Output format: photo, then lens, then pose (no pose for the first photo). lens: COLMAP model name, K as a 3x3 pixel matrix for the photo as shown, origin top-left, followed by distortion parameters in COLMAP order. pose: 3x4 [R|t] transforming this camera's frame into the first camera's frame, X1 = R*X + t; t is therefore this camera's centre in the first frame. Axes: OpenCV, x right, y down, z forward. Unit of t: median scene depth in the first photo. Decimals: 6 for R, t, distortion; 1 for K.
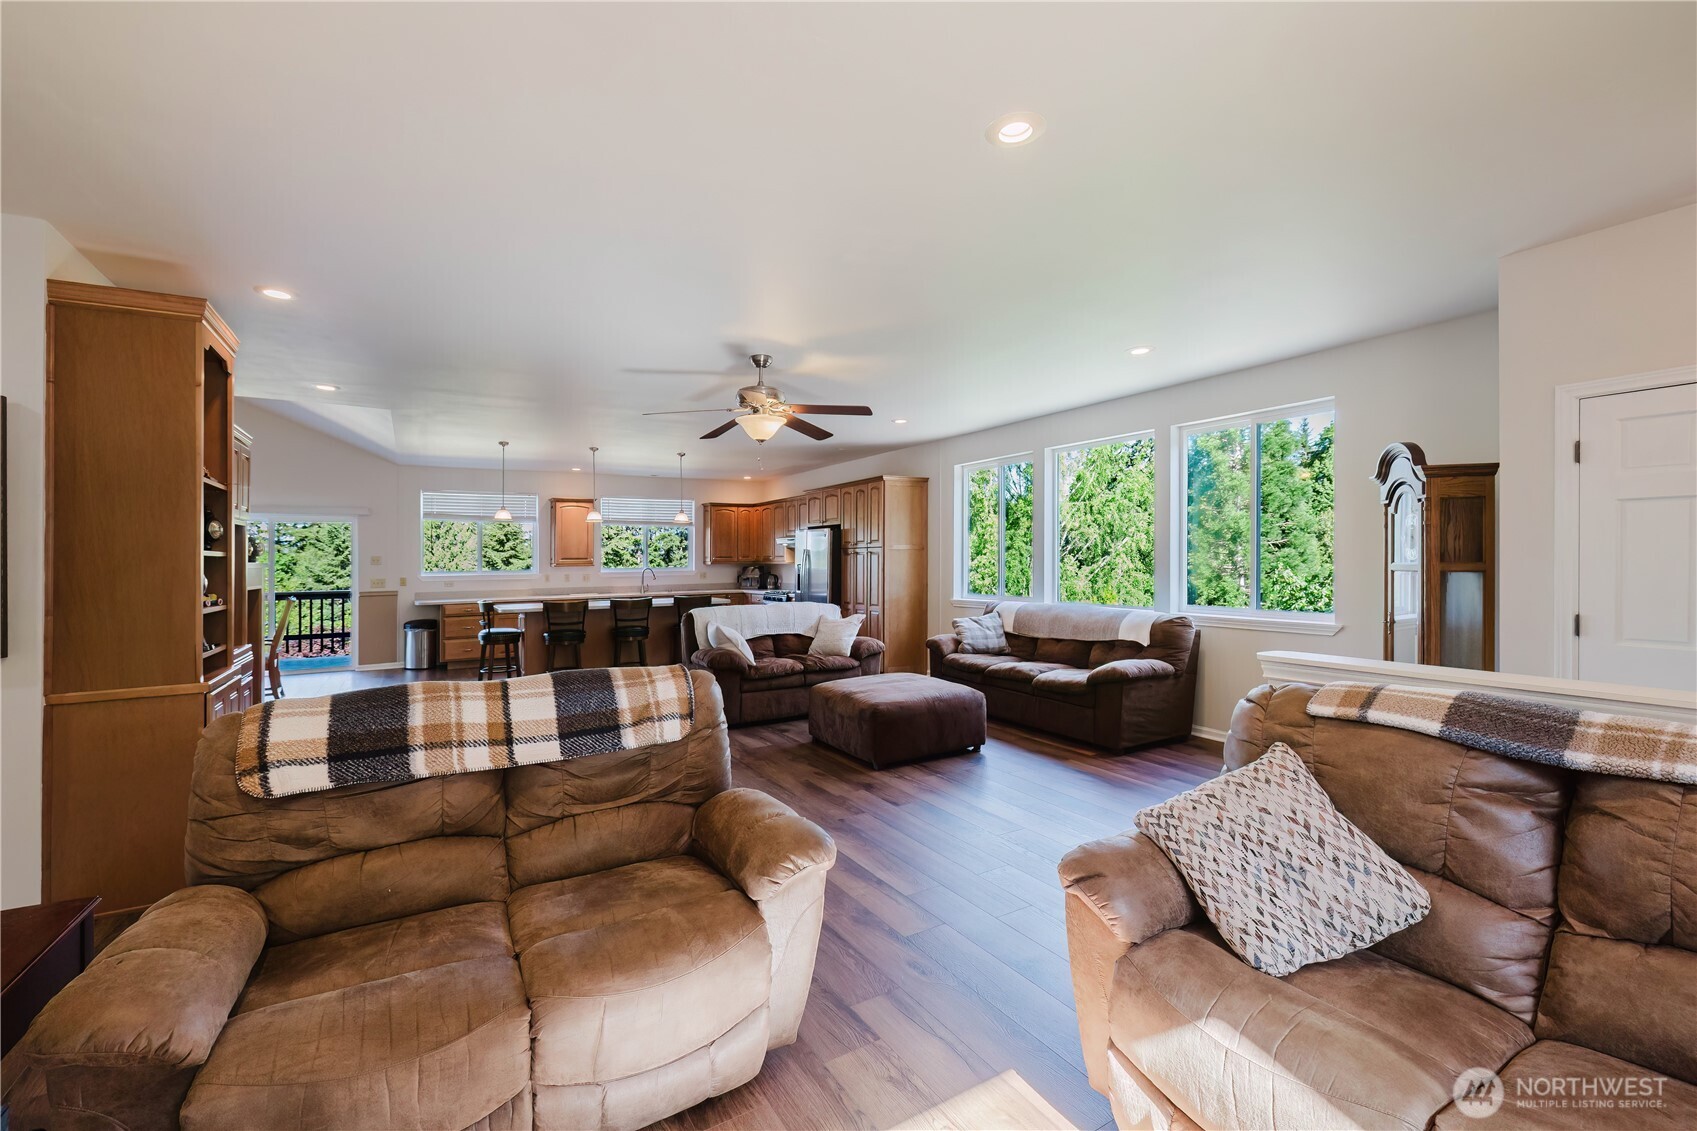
lens RADIAL K [[706.9, 0, 848.5], [0, 706.9, 565.5], [0, 0, 1]] dist [0.000628, -0.000063]
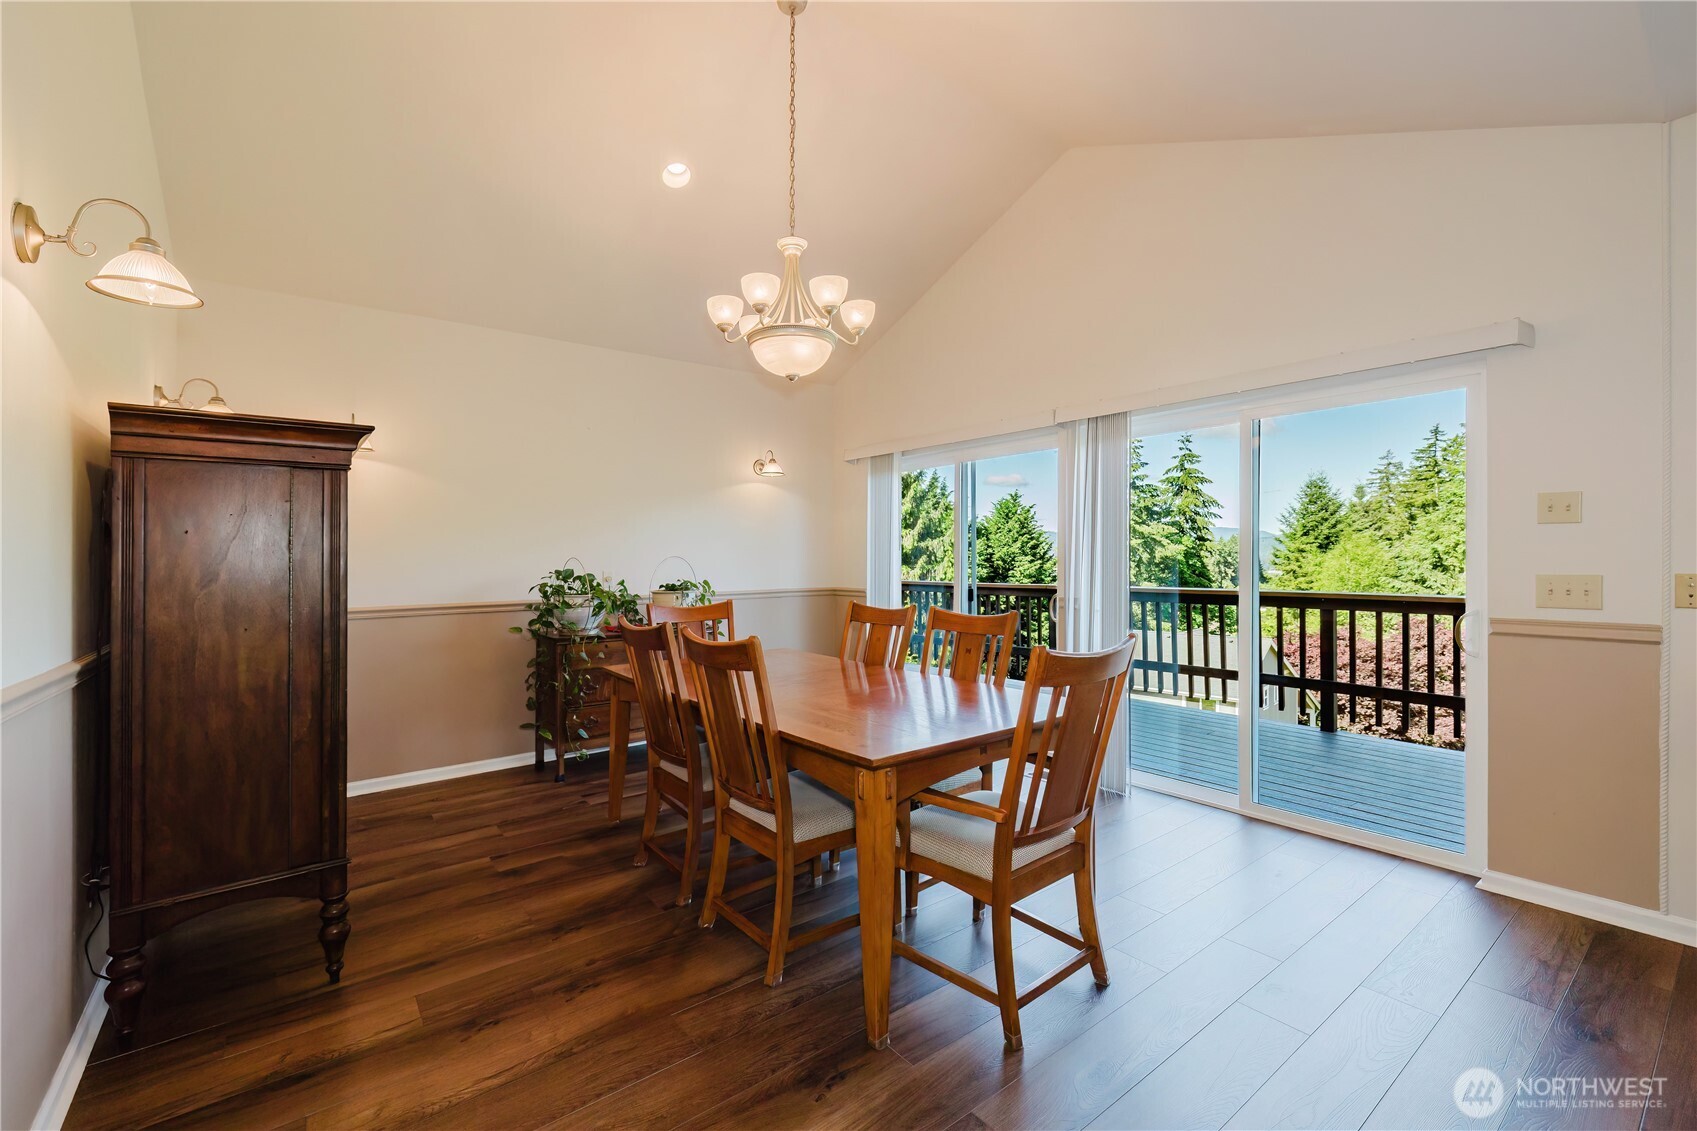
lens RADIAL K [[722.8, 0, 846.7], [0, 722.8, 555.0], [0, 0, 1]] dist [0.000588, -0.000016]
pose [[0.117133, 0.008636, -0.993079, -0.426552], [0.000484, 0.999962, 0.008753, 0.008447], [0.993116, -0.001506, 0.117124, 0.698806]]
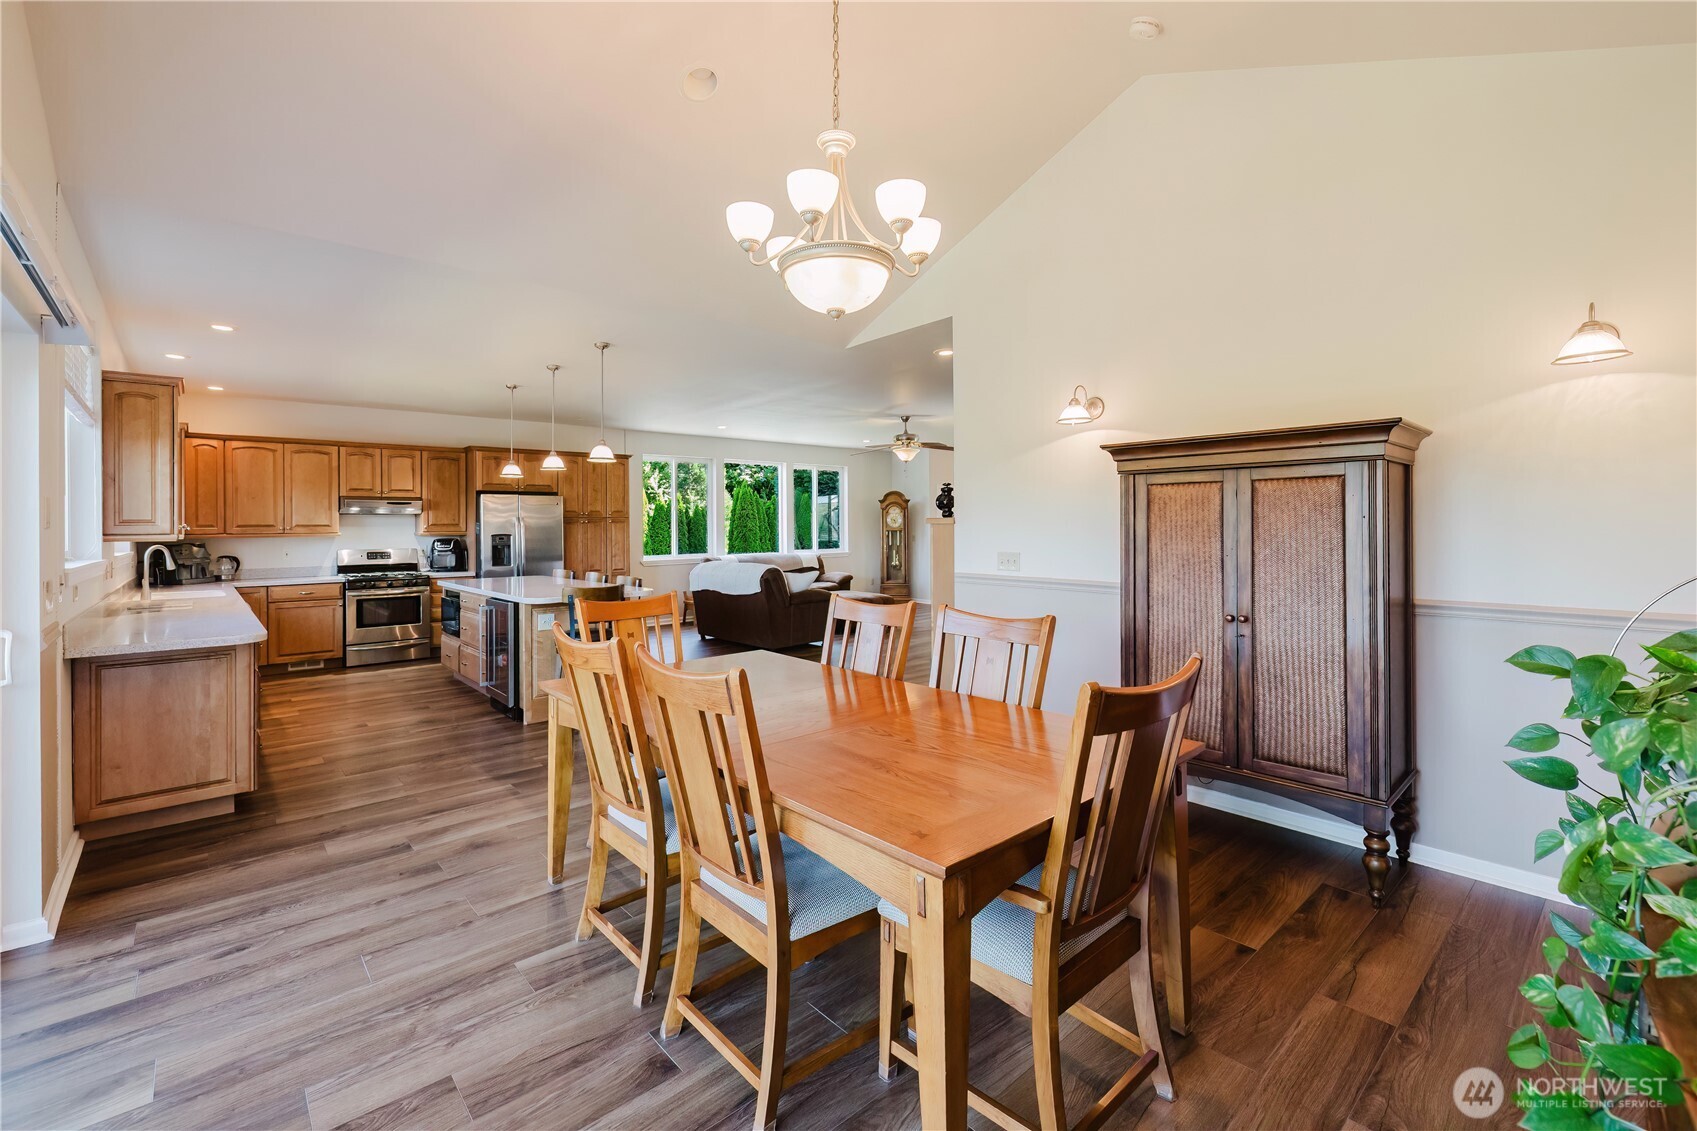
lens RADIAL K [[730.0, 0, 842.2], [0, 730.0, 525.8], [0, 0, 1]] dist [0.000319, -0.000056]
pose [[-0.174603, 0.015597, 0.984515, -1.006402], [0.023442, 0.999657, -0.011680, 0.008021], [-0.984360, 0.021039, -0.174909, 0.751741]]
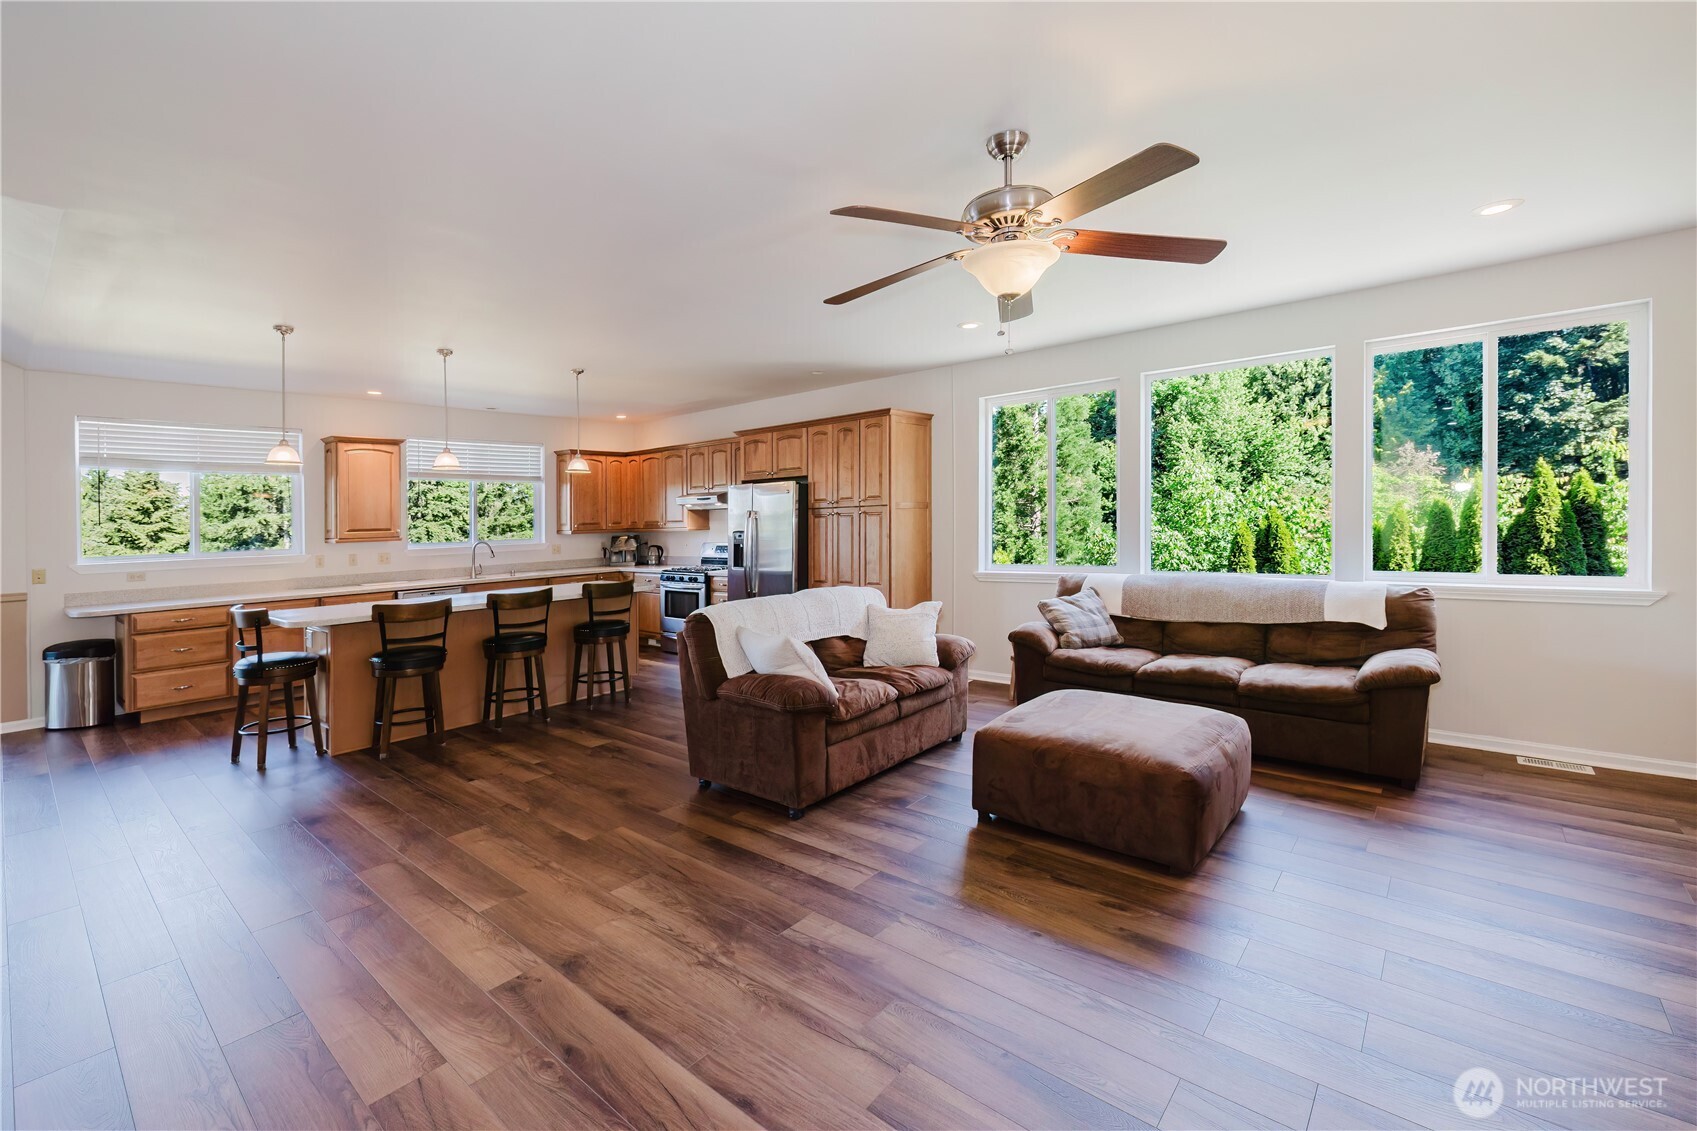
lens RADIAL K [[723.2, 0, 834.1], [0, 723.2, 523.0], [0, 0, 1]] dist [0.000926, -0.000285]
pose [[0.950827, -0.017574, 0.309224, -0.206651], [0.020586, 0.999767, -0.006480, -0.003172], [-0.309038, 0.012527, 0.950967, 0.256901]]
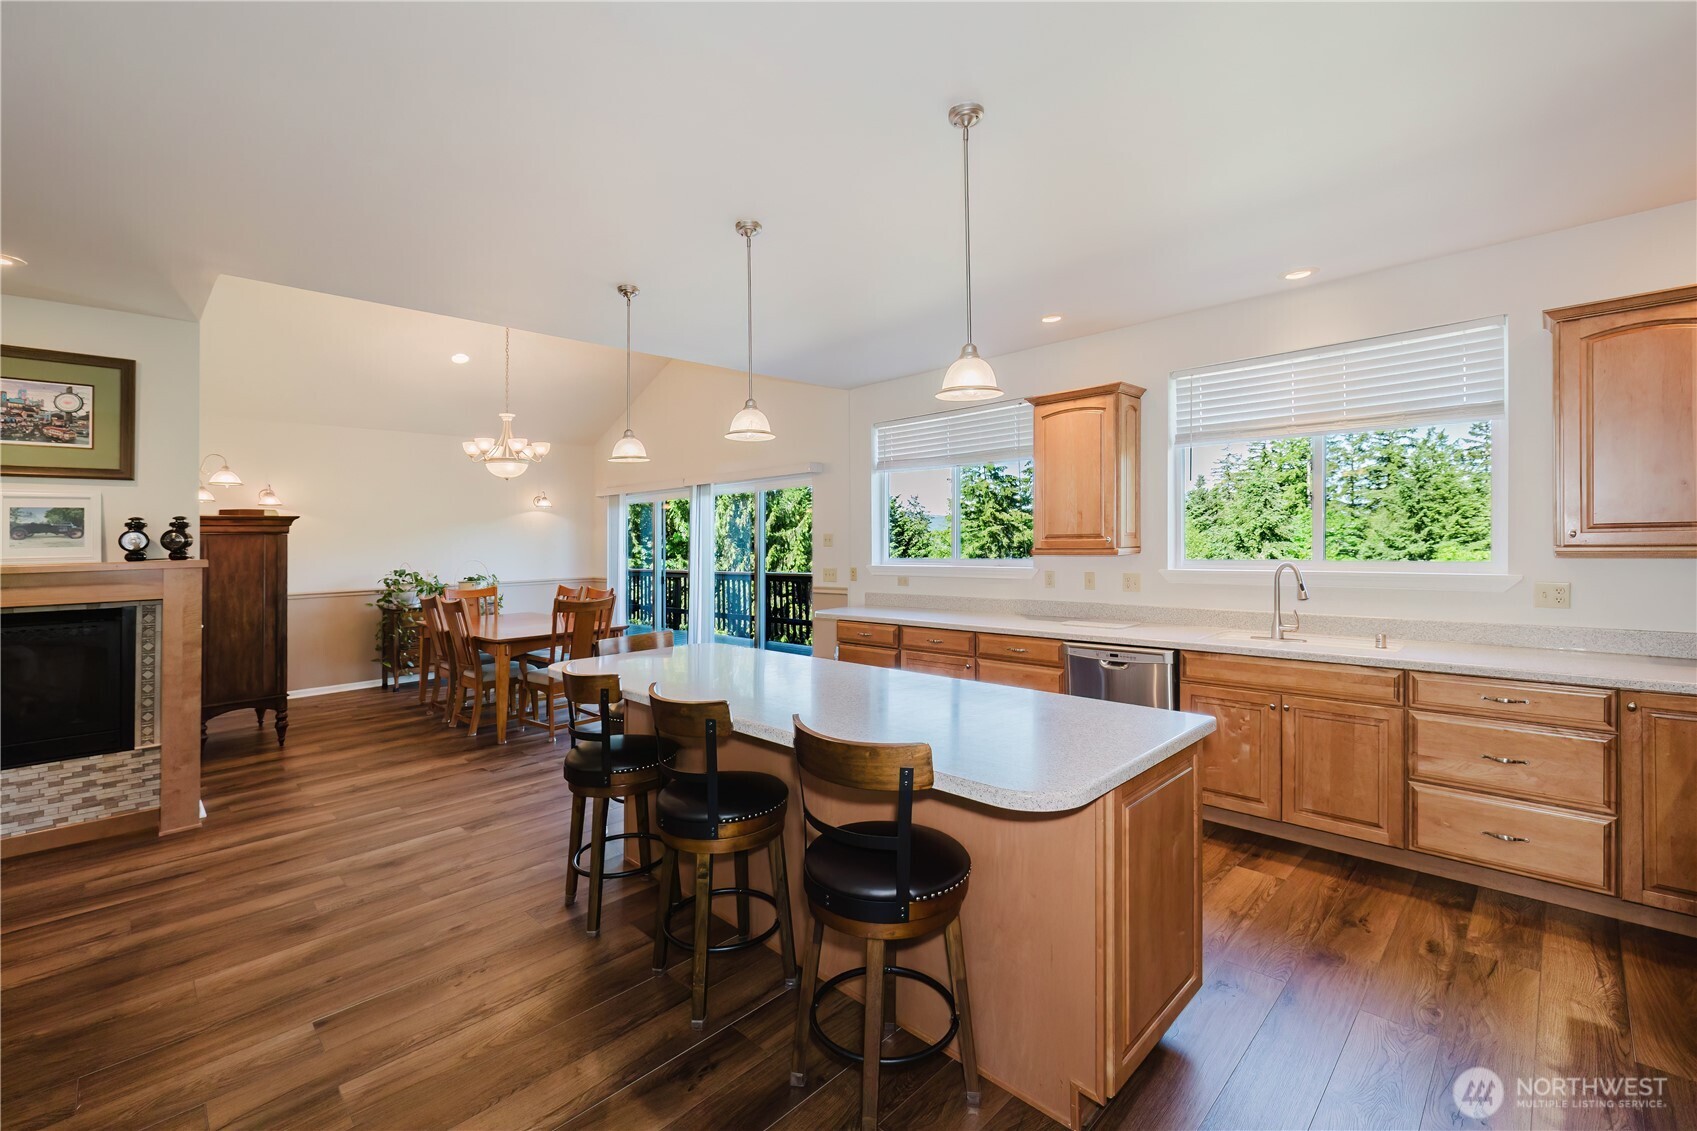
lens RADIAL K [[728.3, 0, 844.6], [0, 728.3, 538.9], [0, 0, 1]] dist [0.001385, -0.000592]
pose [[0.242555, 0.005503, -0.970122, -0.009132], [0.009354, 0.999924, 0.008011, -0.014145], [0.970093, -0.011017, 0.242485, 0.855333]]
